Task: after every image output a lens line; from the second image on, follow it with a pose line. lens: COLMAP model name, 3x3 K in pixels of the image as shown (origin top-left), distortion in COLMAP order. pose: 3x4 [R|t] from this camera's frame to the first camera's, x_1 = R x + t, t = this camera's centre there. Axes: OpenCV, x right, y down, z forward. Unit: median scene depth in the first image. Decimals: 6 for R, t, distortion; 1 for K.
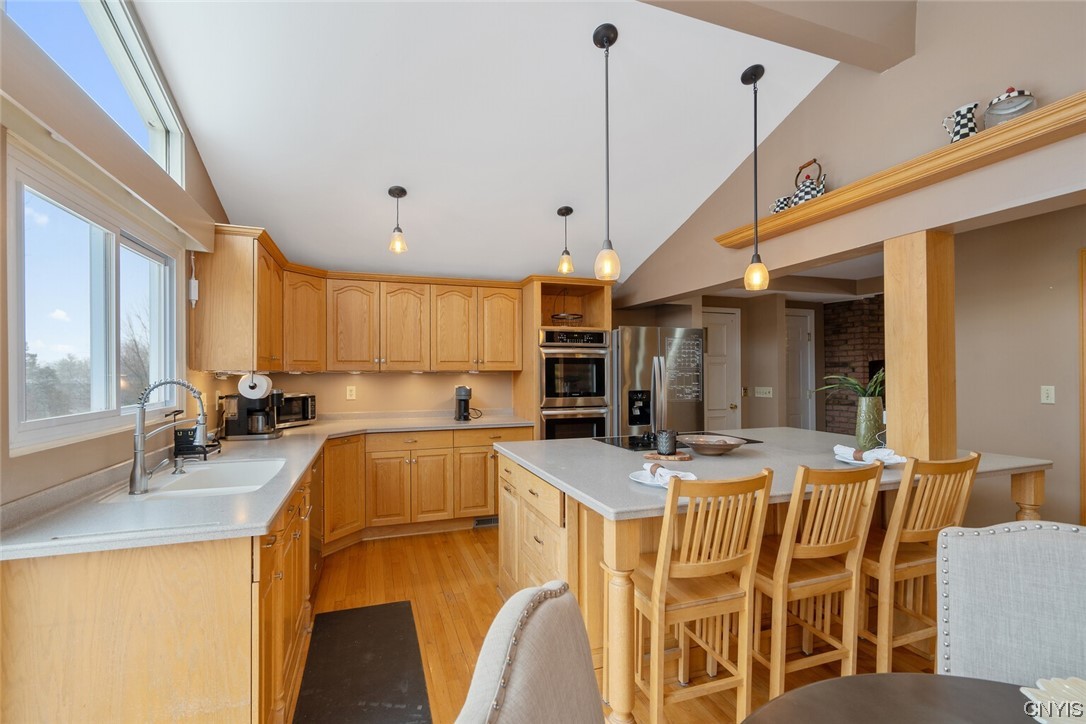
lens RADIAL K [[486.6, 0, 539.7], [0, 486.6, 364.4], [0, 0, 1]] dist [0.001536, 0.000266]
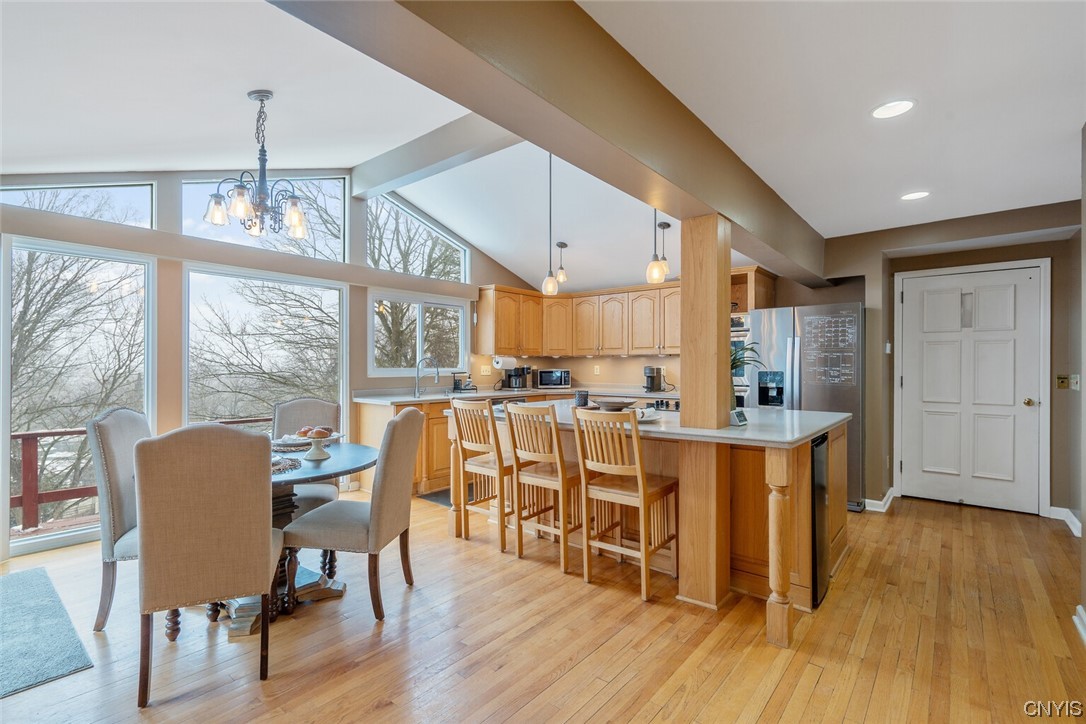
lens RADIAL K [[486.6, 0, 539.7], [0, 486.6, 364.4], [0, 0, 1]] dist [0.001536, 0.000266]
pose [[0.517998, 0.002481, -0.855378, 0.982559], [0.011468, 0.999886, 0.009845, 0.027702], [0.855305, -0.014909, 0.517910, 0.075984]]
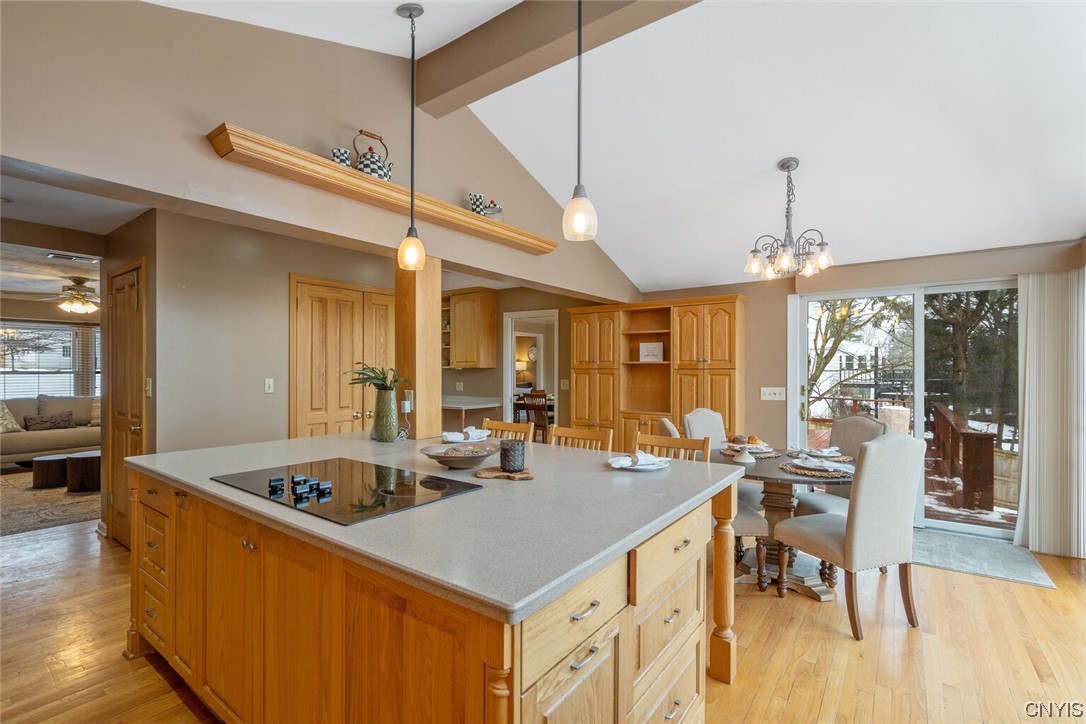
lens RADIAL K [[486.6, 0, 539.7], [0, 486.6, 364.4], [0, 0, 1]] dist [0.001536, 0.000266]
pose [[-0.564591, 0.005539, 0.825352, -0.273084], [-0.016042, 0.999715, -0.017683, 0.016831], [-0.825215, -0.023224, -0.564341, 0.933486]]
